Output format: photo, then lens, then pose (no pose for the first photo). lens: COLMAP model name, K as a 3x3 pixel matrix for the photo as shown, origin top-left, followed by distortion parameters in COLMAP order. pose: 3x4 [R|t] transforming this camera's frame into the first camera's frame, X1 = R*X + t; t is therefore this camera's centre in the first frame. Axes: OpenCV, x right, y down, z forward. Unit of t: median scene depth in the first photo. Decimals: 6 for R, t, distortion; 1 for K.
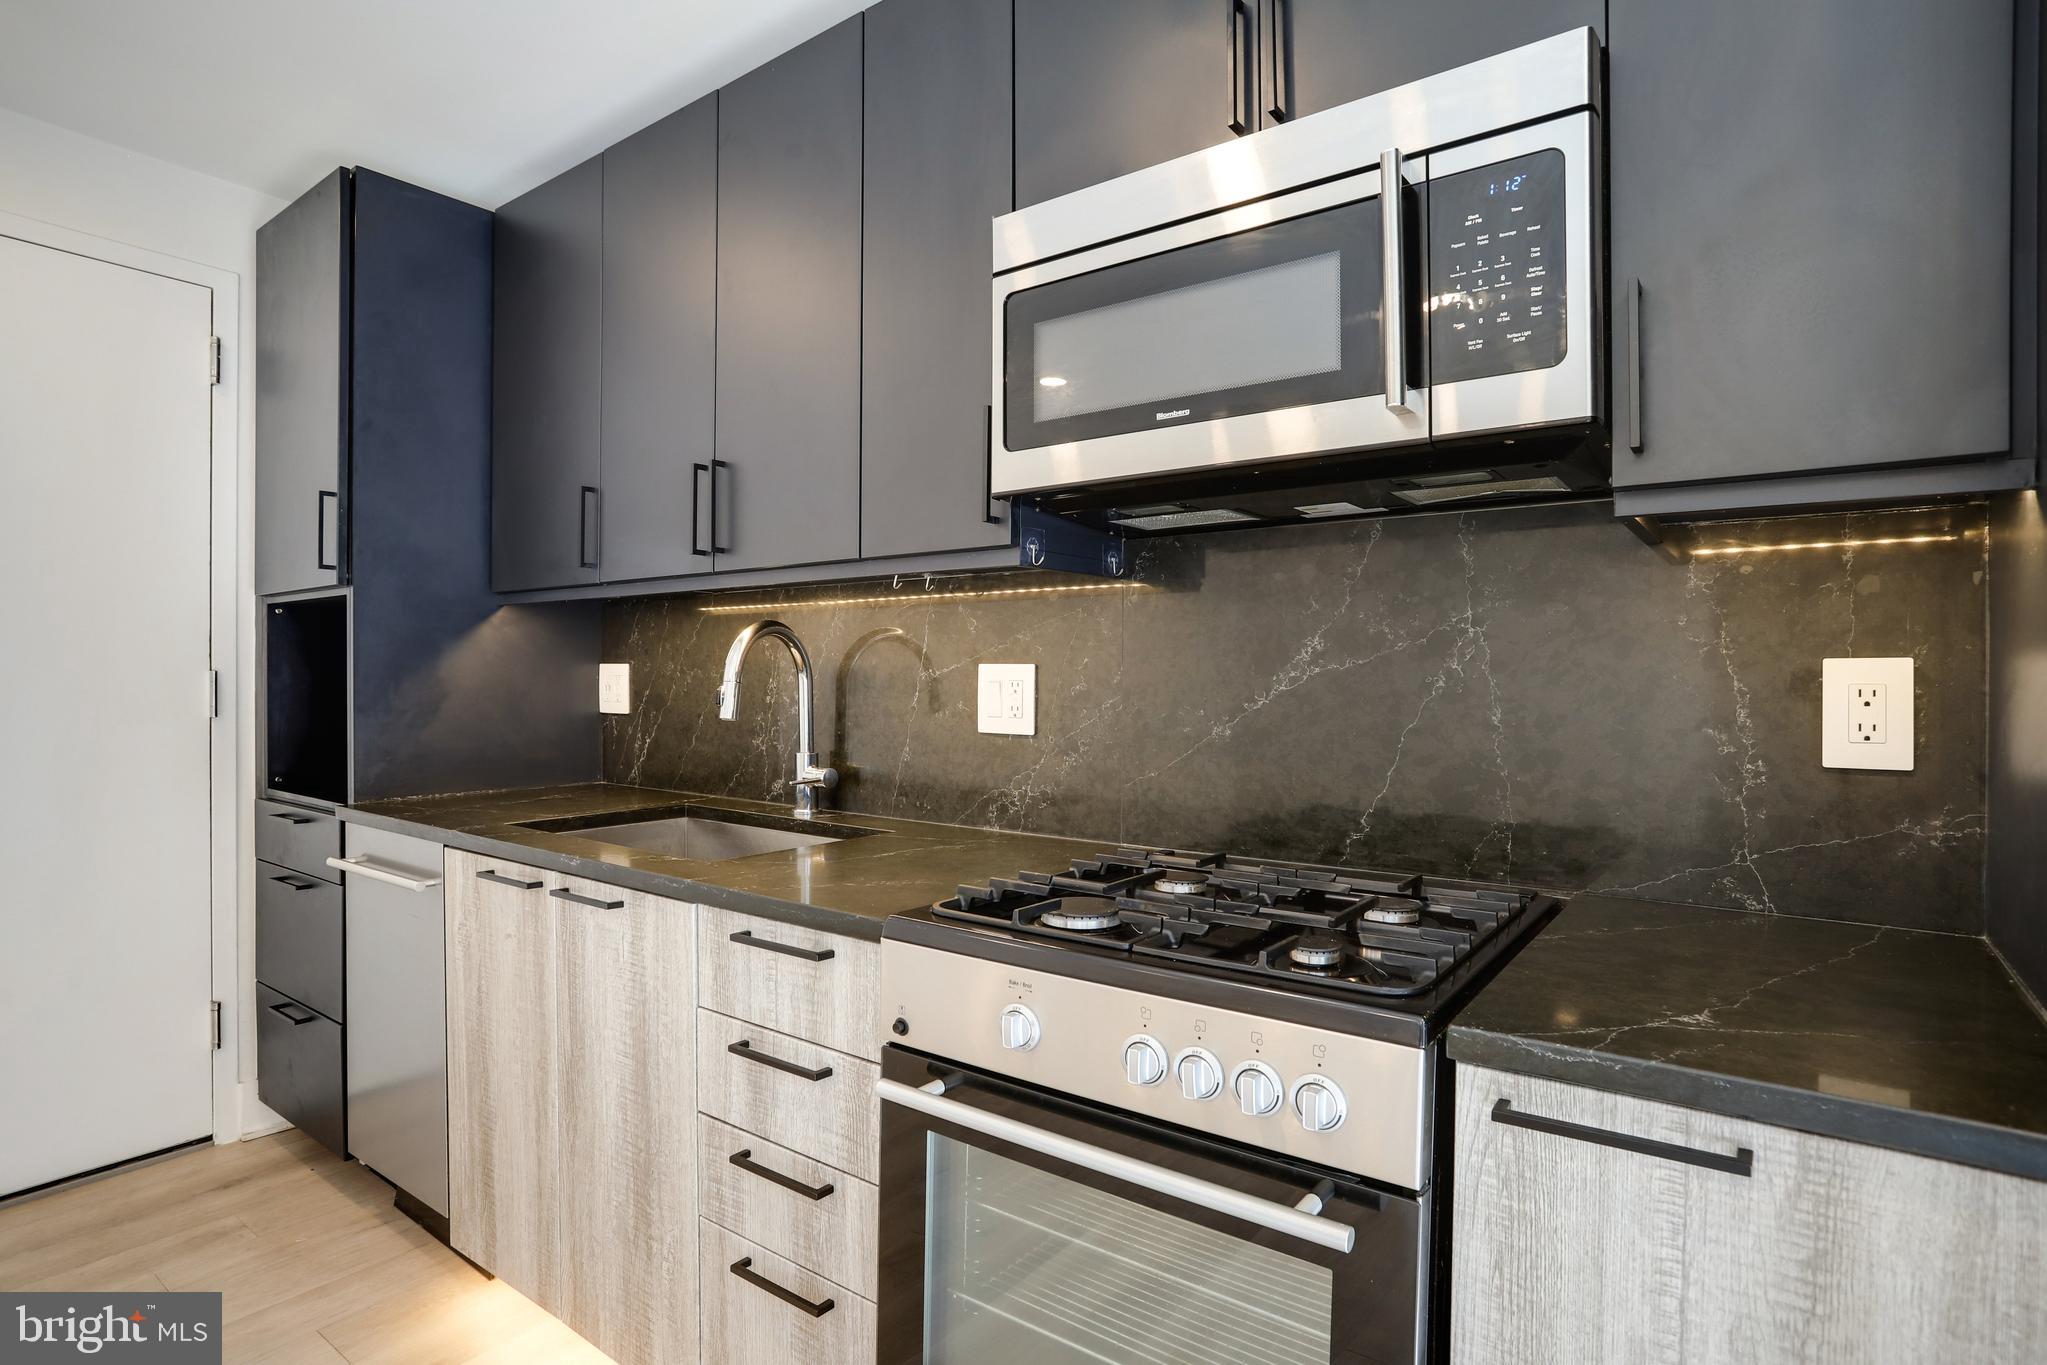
lens RADIAL K [[1038.3, 0, 1011.7], [0, 1038.3, 681.6], [0, 0, 1]] dist [-0.053165, 0.014851]
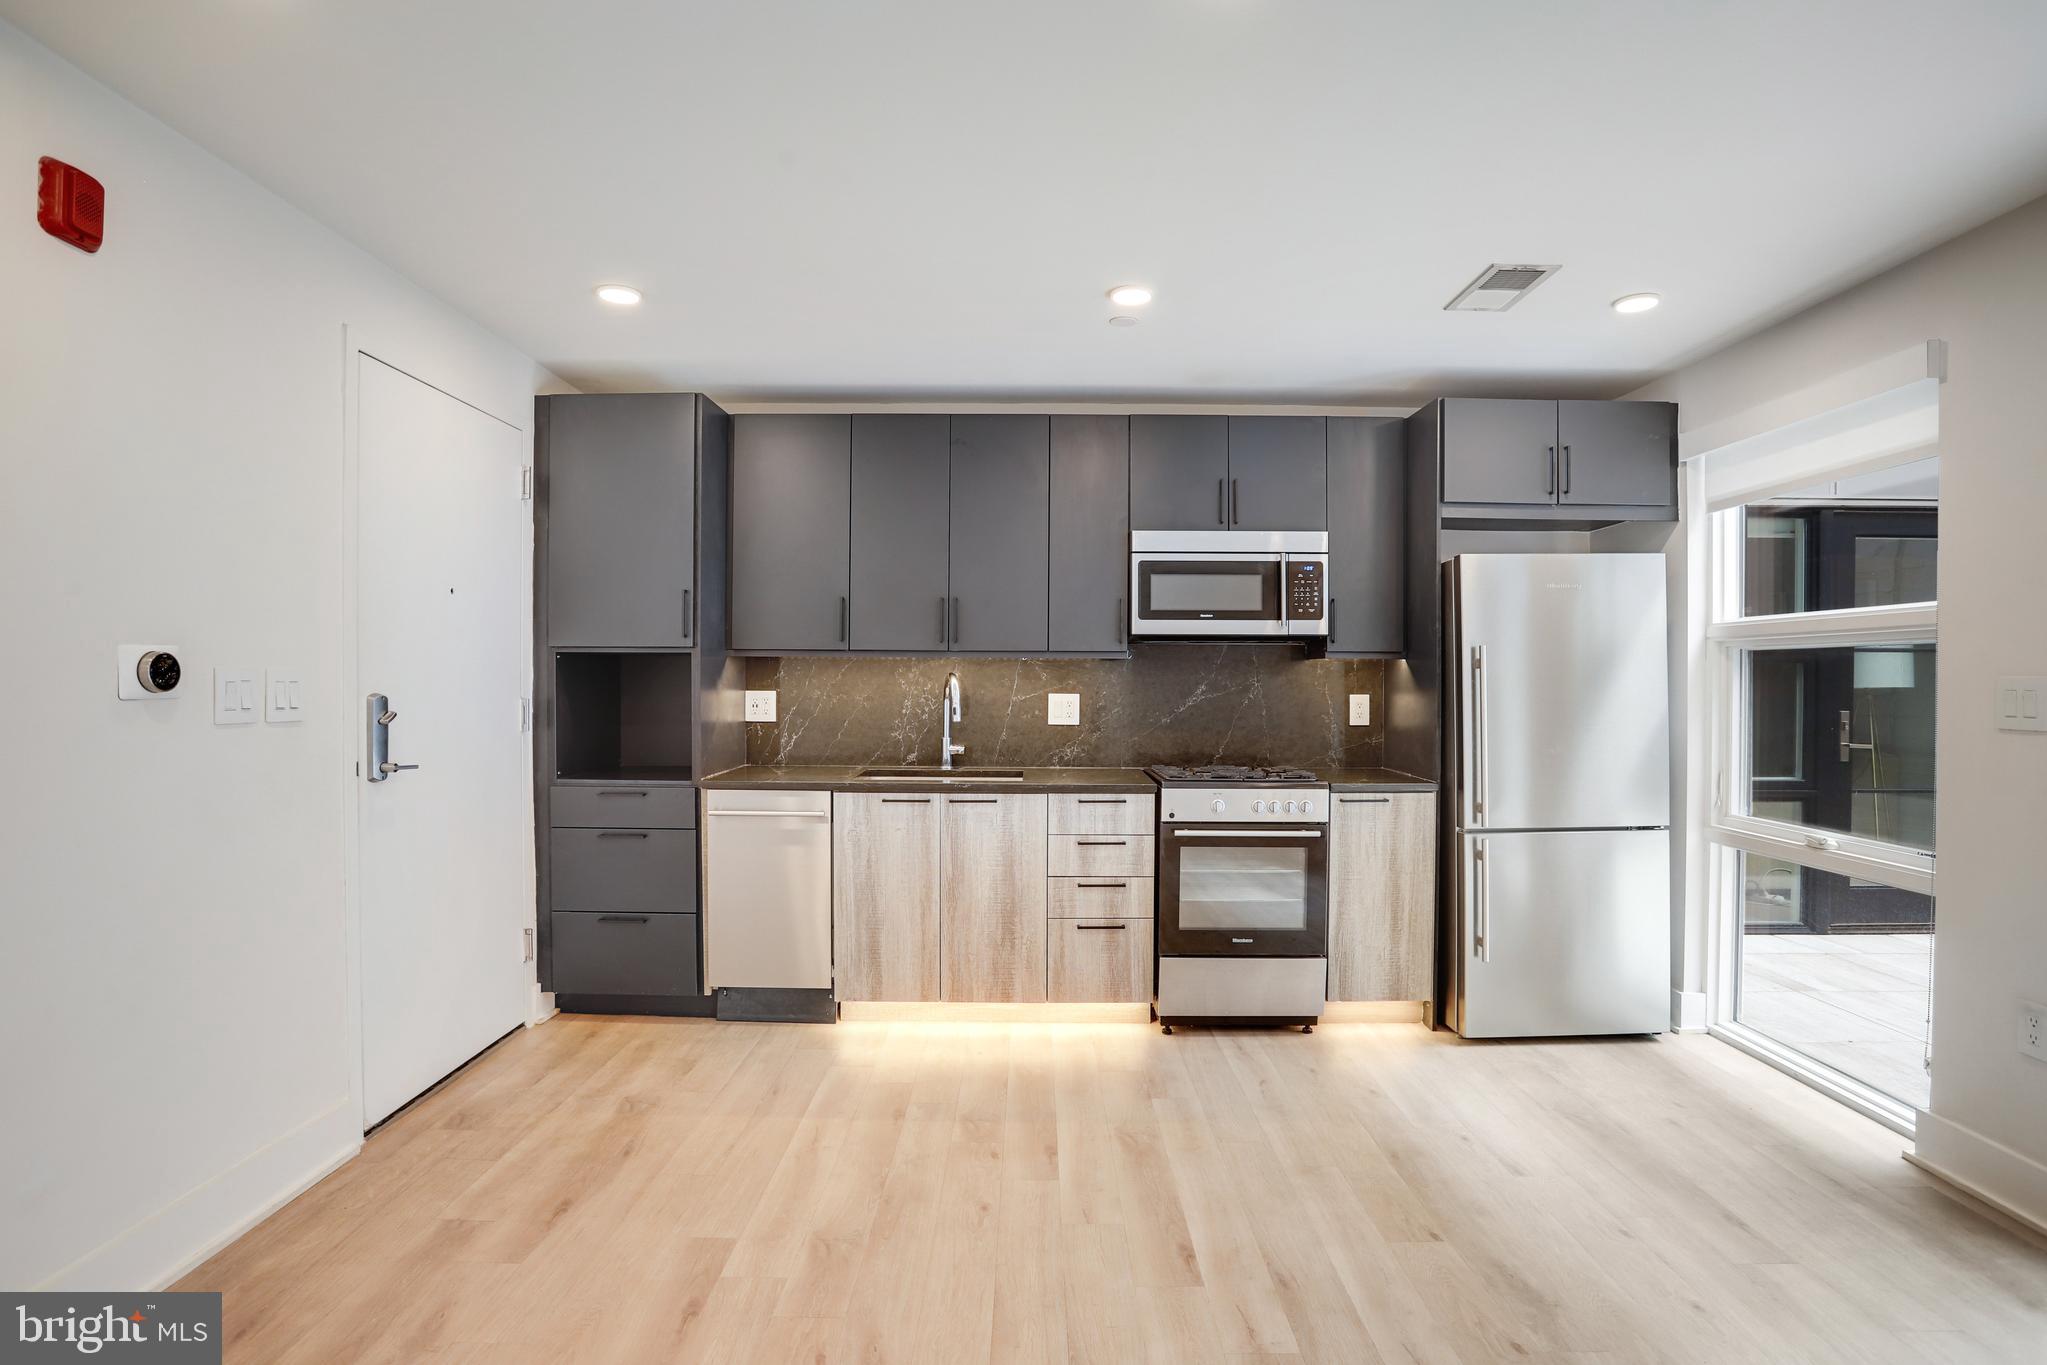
lens RADIAL K [[1038.3, 0, 1031.5], [0, 1038.3, 694.5], [0, 0, 1]] dist [-0.053165, 0.014851]
pose [[0.800756, -0.012035, 0.598870, -1.769660], [0.001162, 0.999827, 0.018539, -0.071717], [-0.598990, -0.014149, 0.800631, -0.965580]]
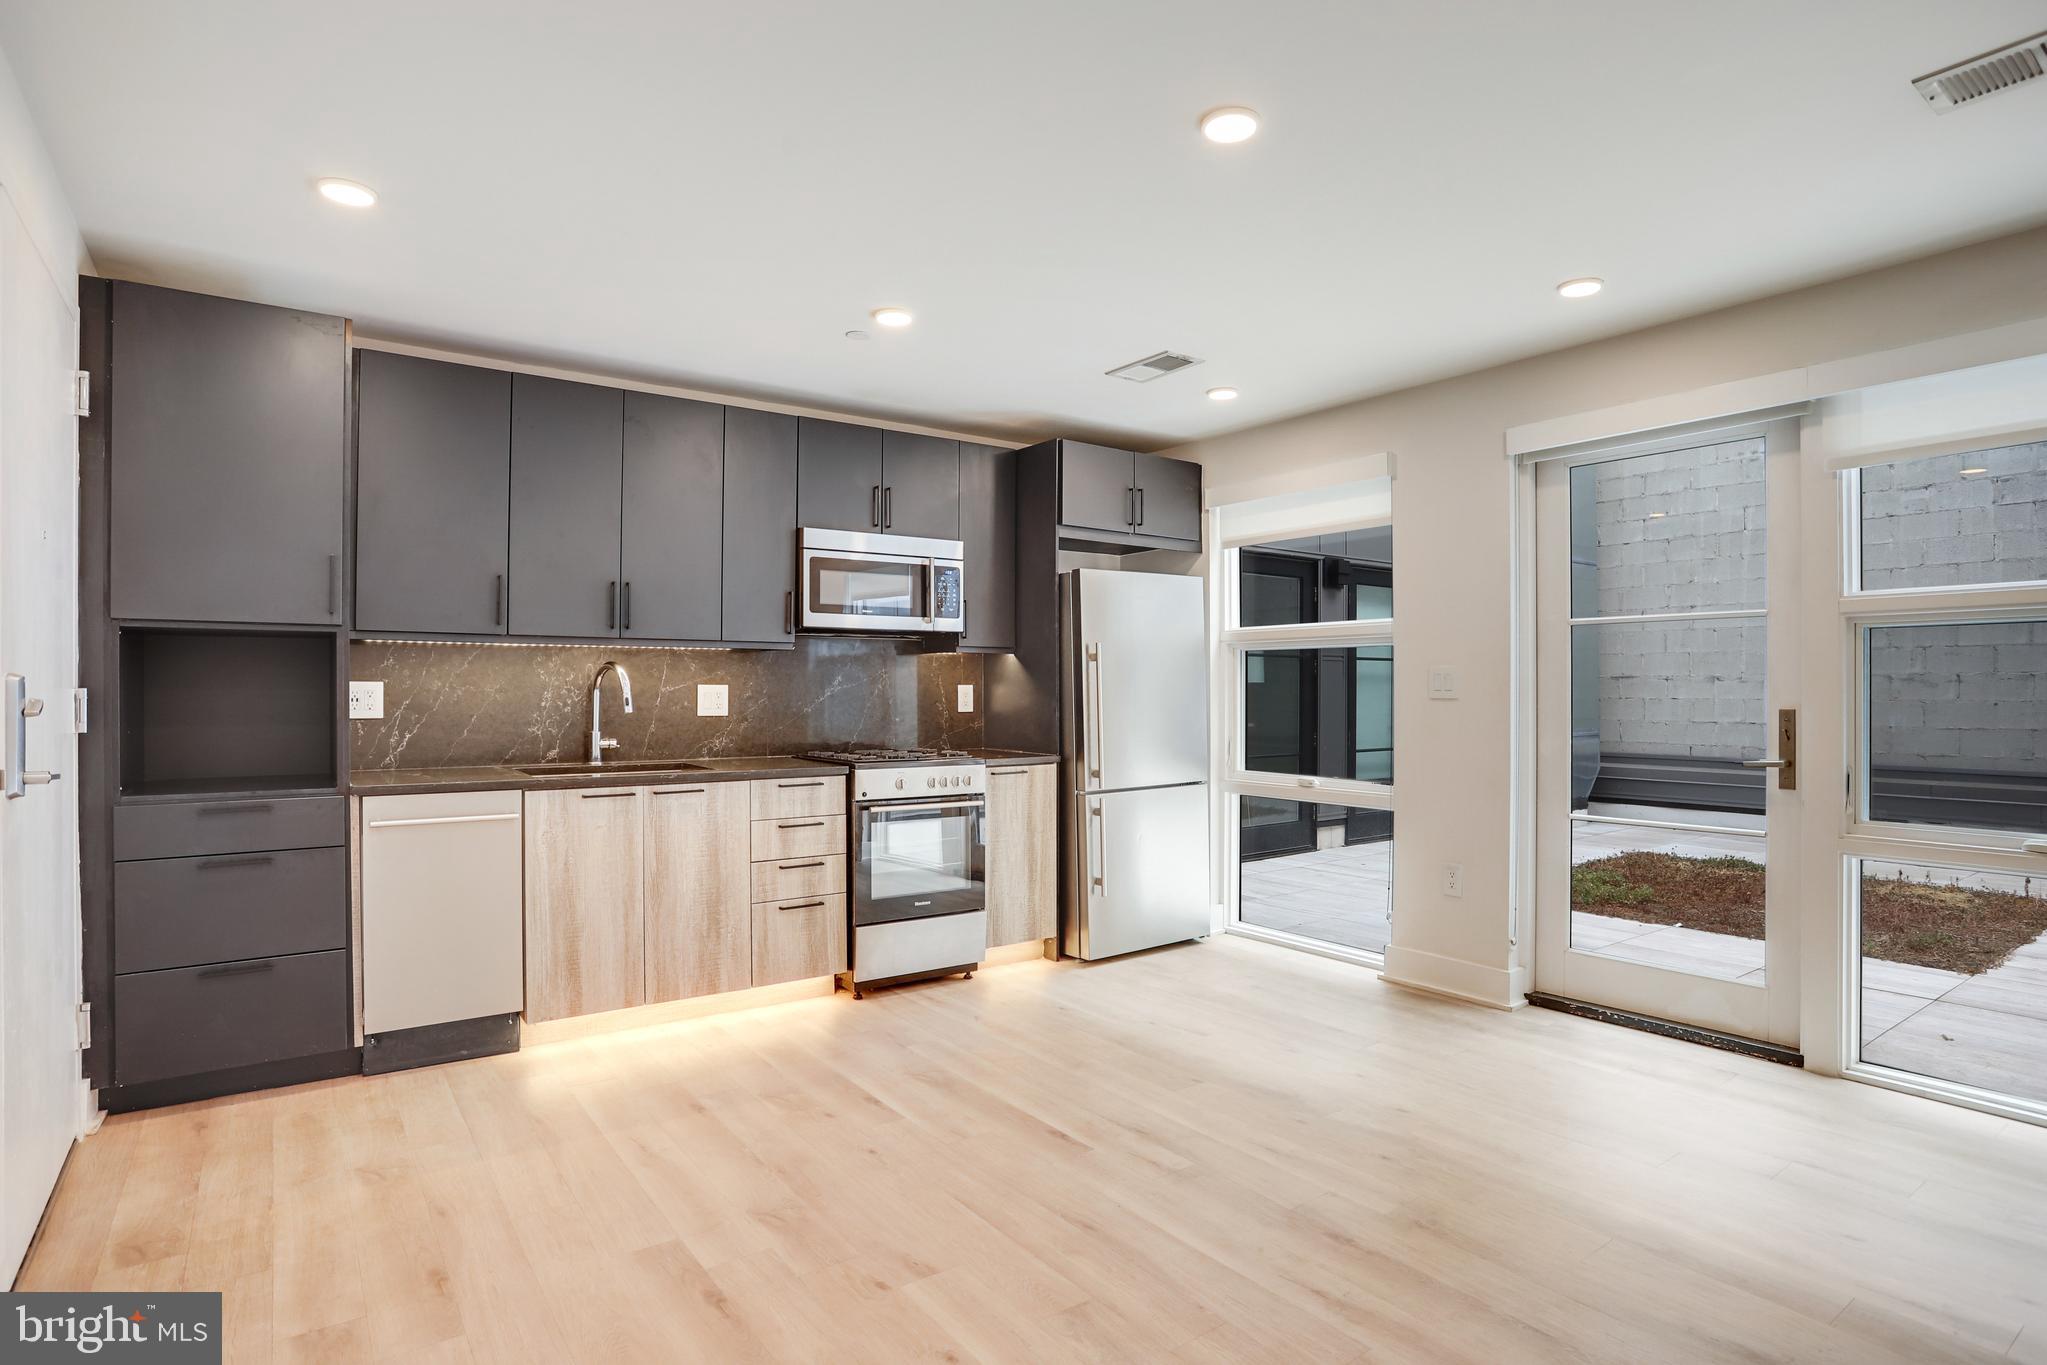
lens RADIAL K [[1060.7, 0, 1030.9], [0, 1060.7, 690.2], [0, 0, 1]] dist [-0.069940, 0.028232]
pose [[0.293047, -0.007779, 0.956066, -2.480702], [0.000057, 0.999967, 0.008119, -0.029455], [-0.956098, -0.002325, 0.293038, -0.414629]]
